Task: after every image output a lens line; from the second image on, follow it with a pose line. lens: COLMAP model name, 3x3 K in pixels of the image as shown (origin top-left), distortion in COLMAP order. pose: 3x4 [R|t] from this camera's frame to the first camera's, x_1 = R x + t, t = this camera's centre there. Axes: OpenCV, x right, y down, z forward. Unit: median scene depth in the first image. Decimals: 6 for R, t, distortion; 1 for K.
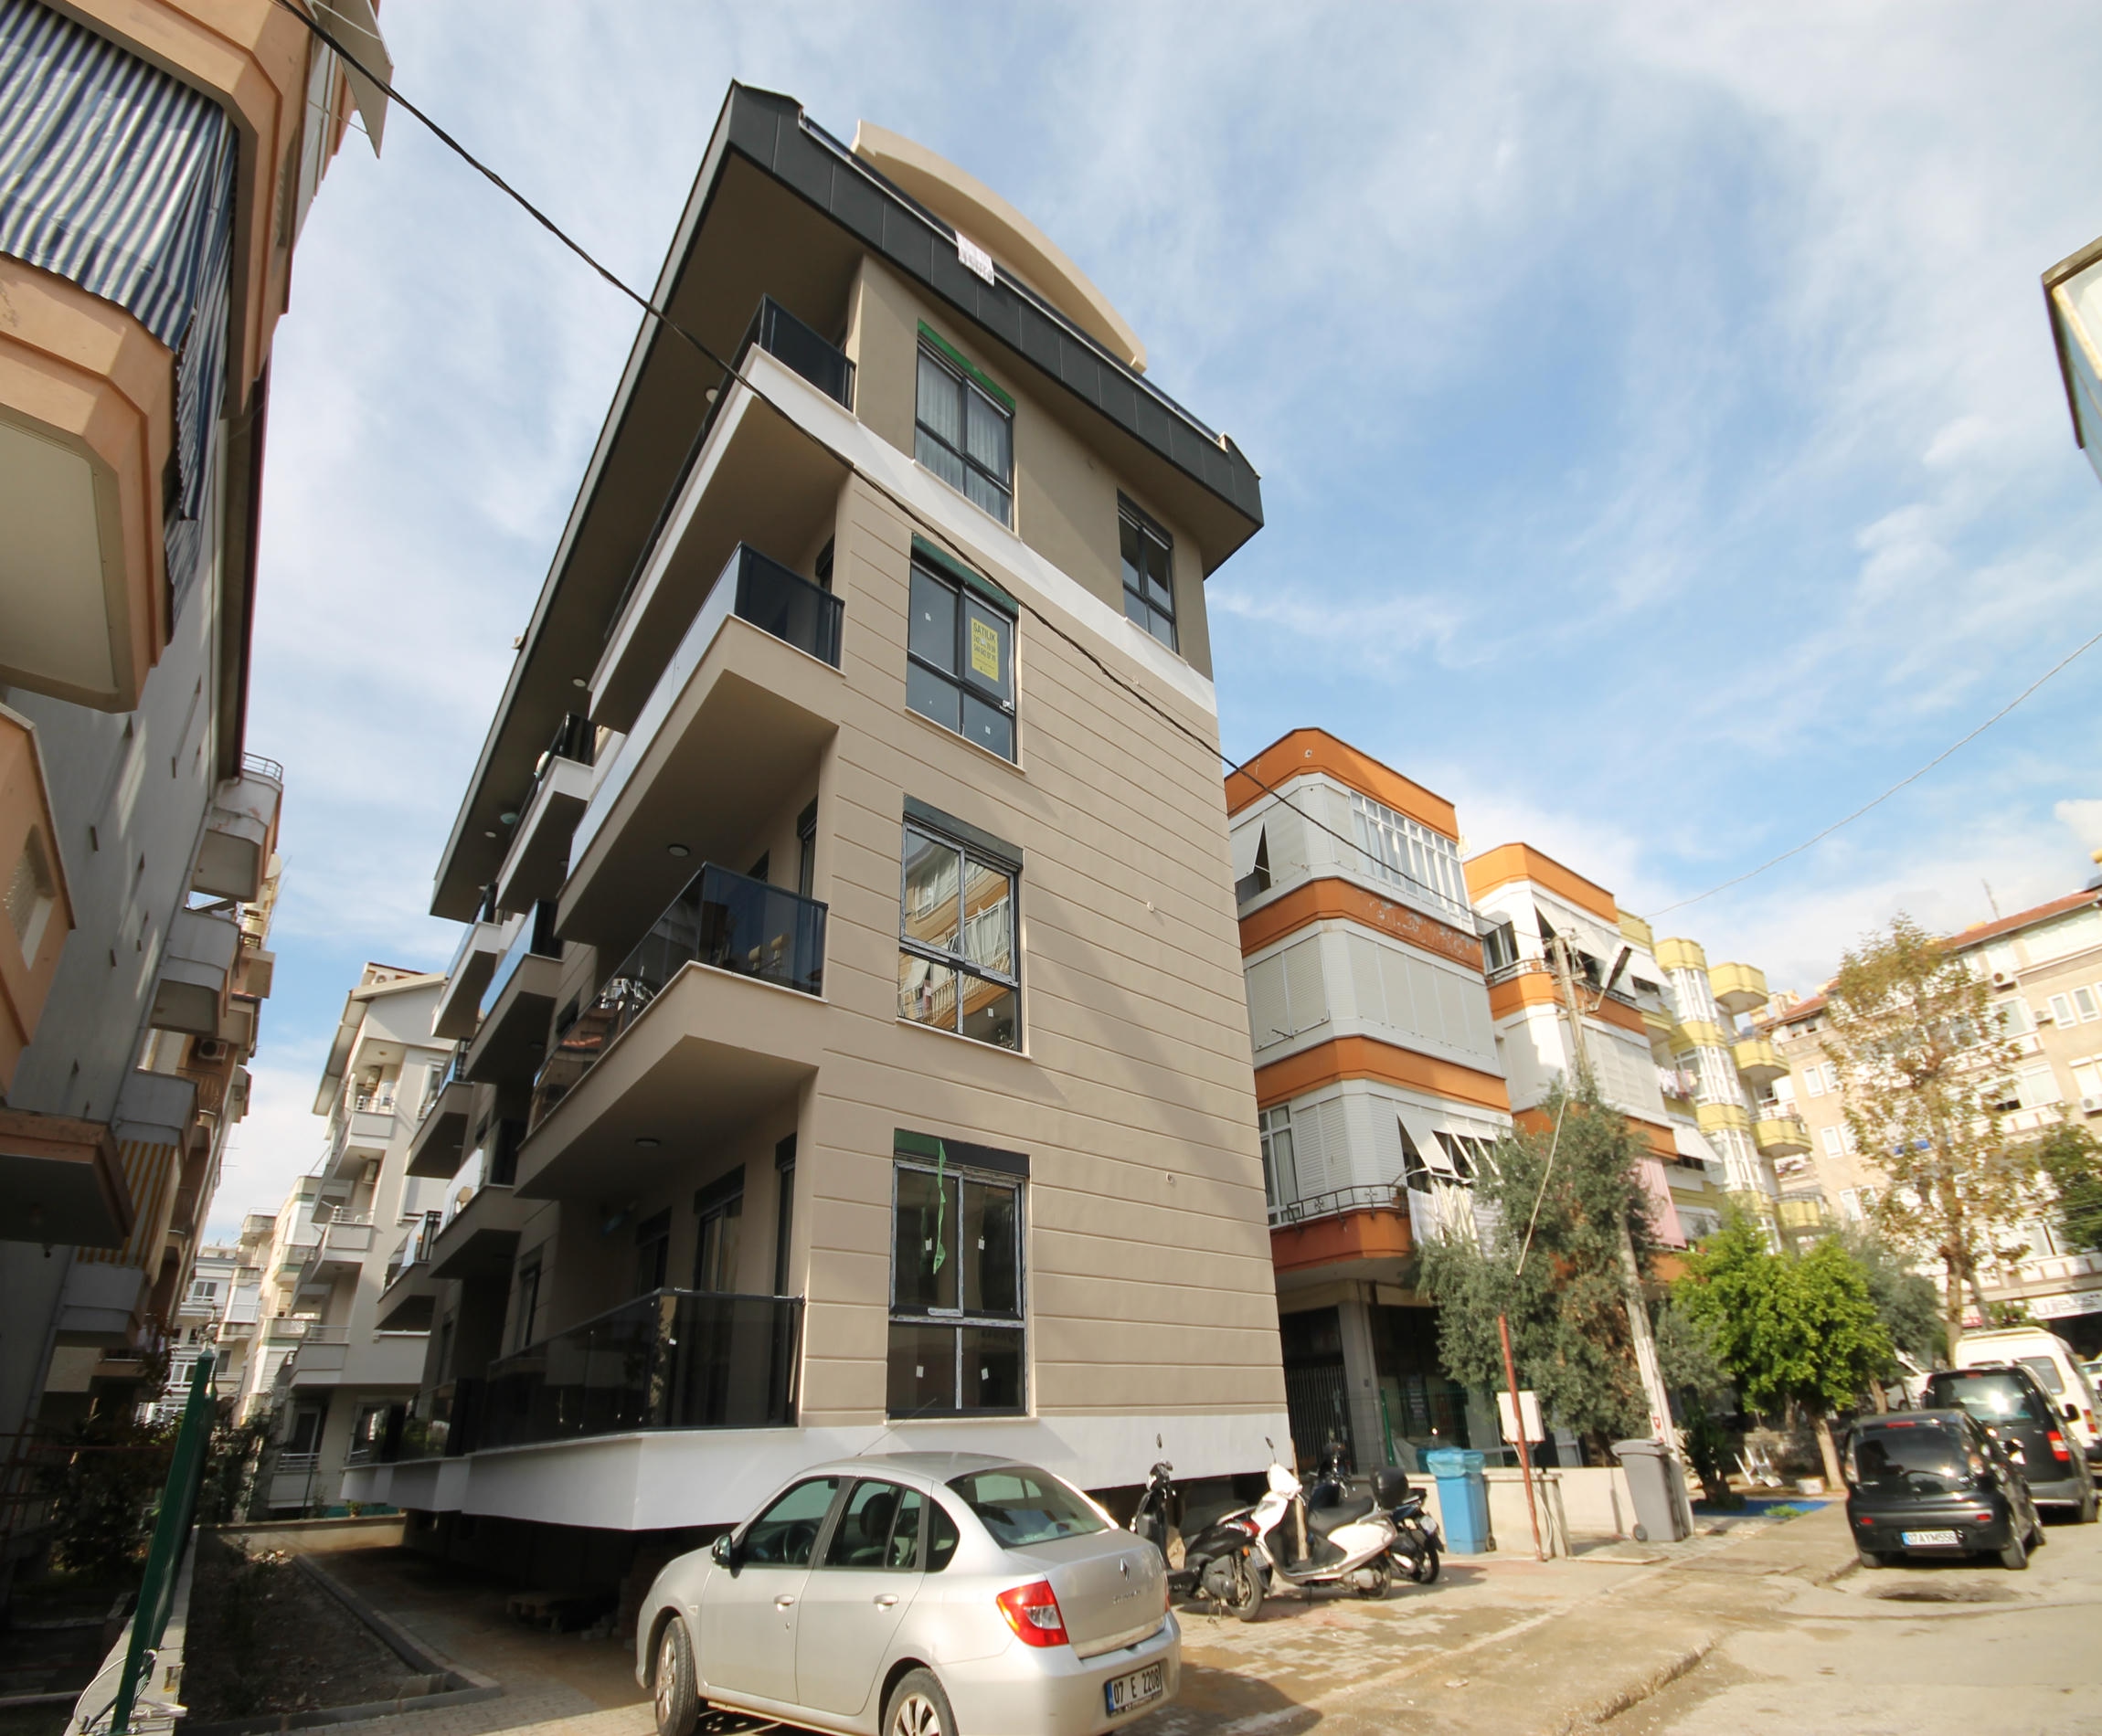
lens RADIAL K [[1021.4, 0, 1082.8], [0, 1021.4, 986.1], [0, 0, 1]] dist [0.000465, -0.011370]
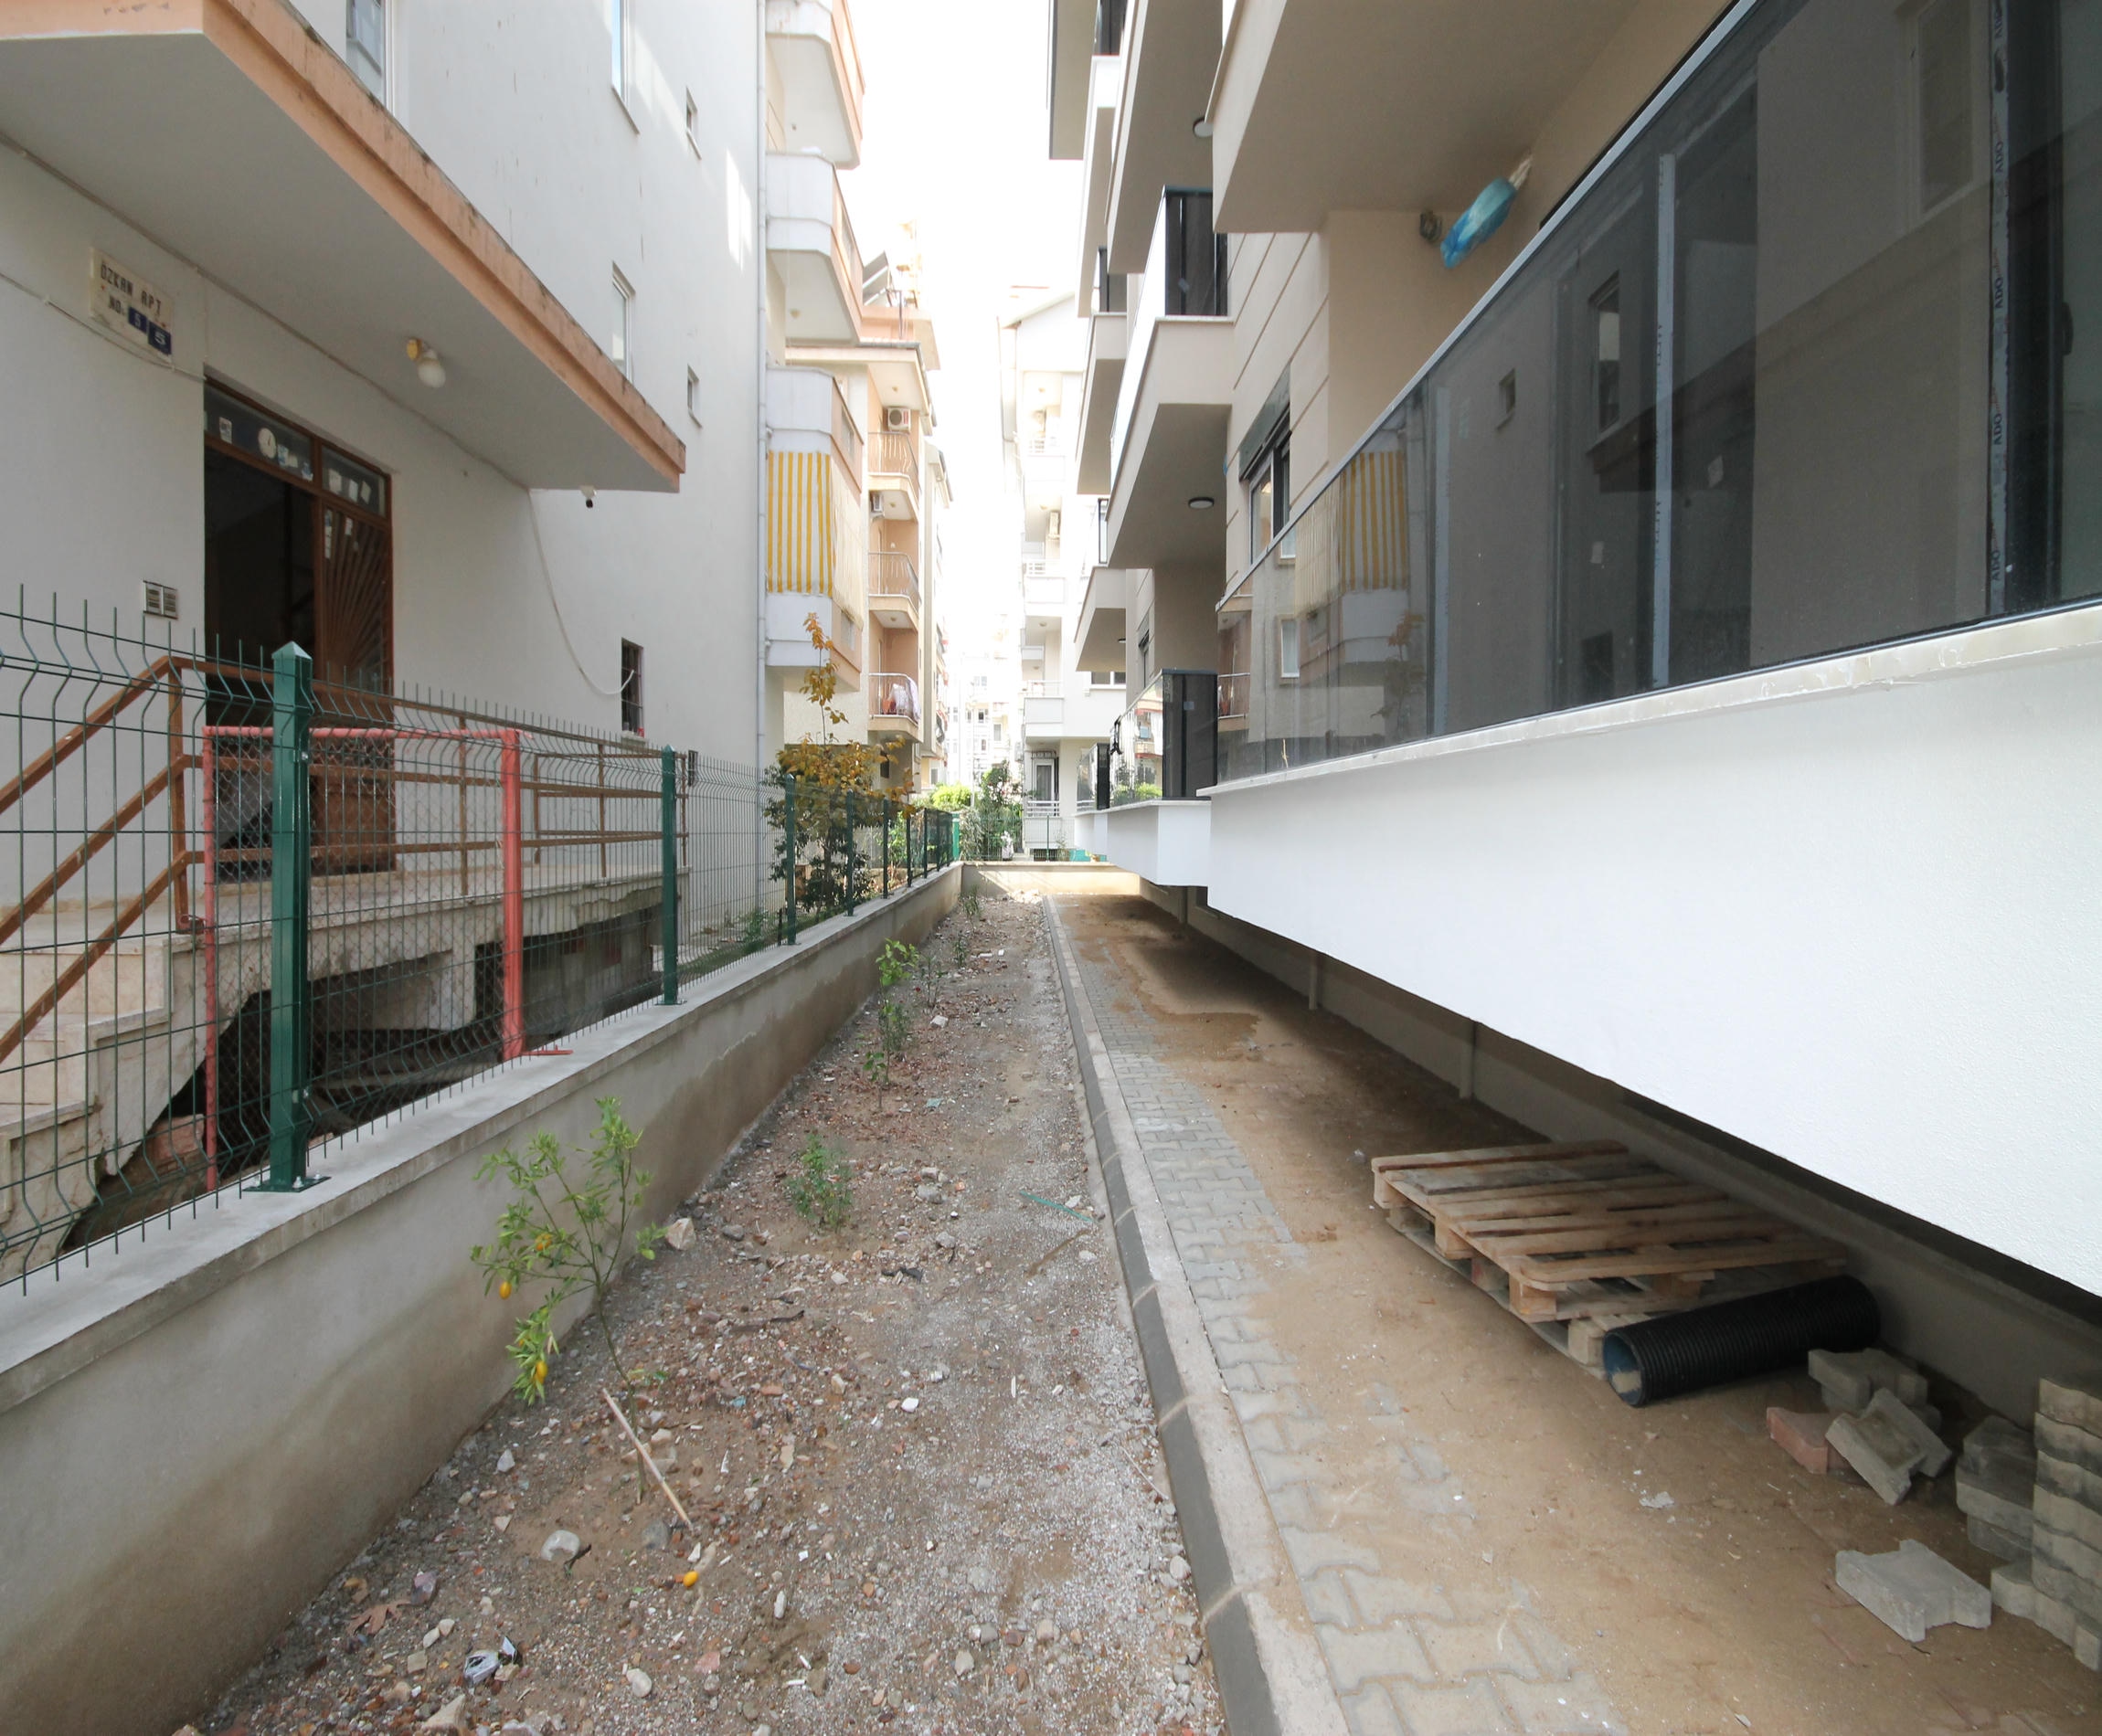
lens RADIAL K [[1000.6, 0, 1045.5], [0, 1000.6, 990.0], [0, 0, 1]] dist [0.002012, -0.008178]
pose [[0.802444, 0.137687, -0.580625, -0.178894], [0.215837, 0.840167, 0.497527, 0.136846], [0.556326, -0.524558, 0.644469, 0.287105]]
